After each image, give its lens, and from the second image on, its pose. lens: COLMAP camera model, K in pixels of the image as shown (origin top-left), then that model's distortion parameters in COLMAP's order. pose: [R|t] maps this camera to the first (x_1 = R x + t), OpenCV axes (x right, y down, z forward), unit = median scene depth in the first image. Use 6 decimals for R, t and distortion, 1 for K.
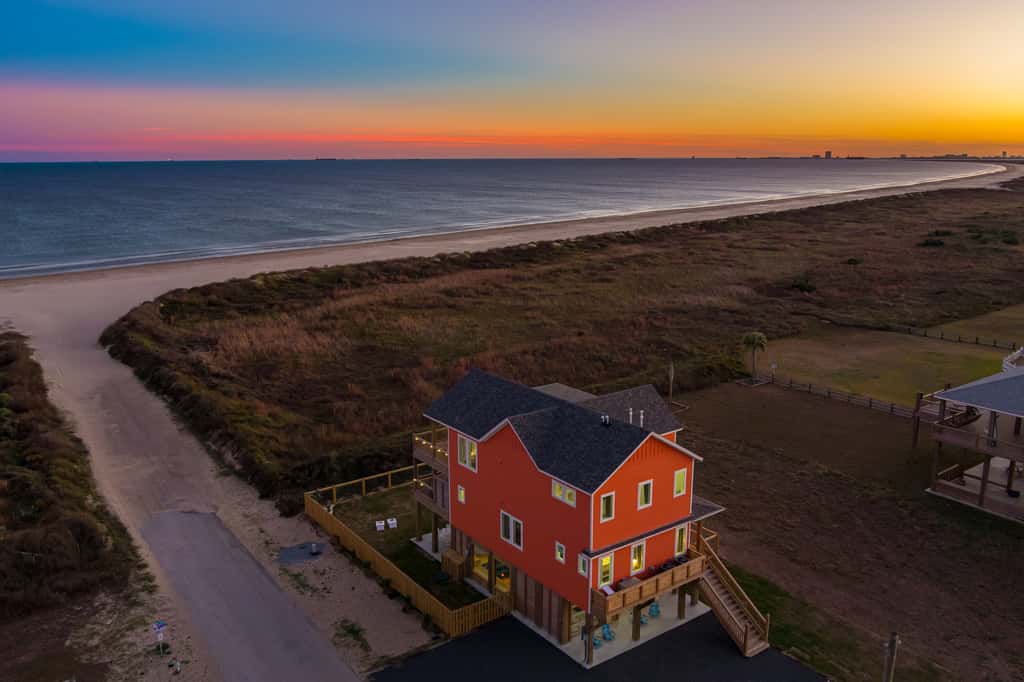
lens RADIAL K [[832.8, 0, 539.6], [0, 832.8, 357.8], [0, 0, 1]] dist [-0.035238, 0.010158]
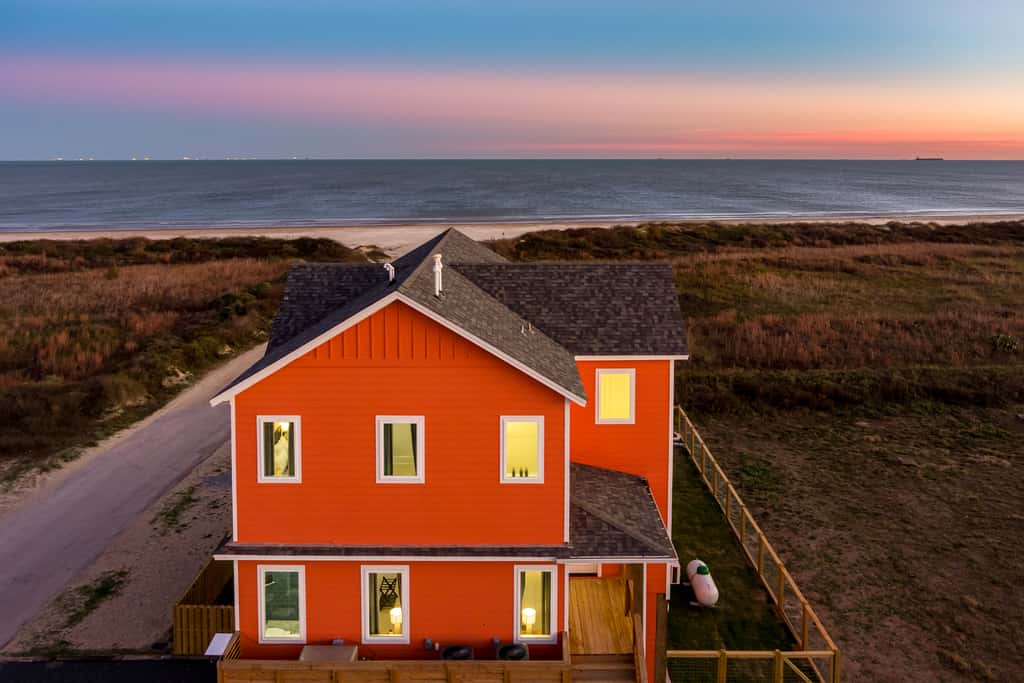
lens RADIAL K [[842.0, 0, 513.2], [0, 842.0, 152.5], [0, 0, 1]] dist [-0.006255, -0.008161]
pose [[0.788901, -0.009075, -0.614454, 0.295205], [-0.139476, 0.971152, -0.193416, 0.059146], [0.598483, 0.238287, 0.764877, 0.433331]]
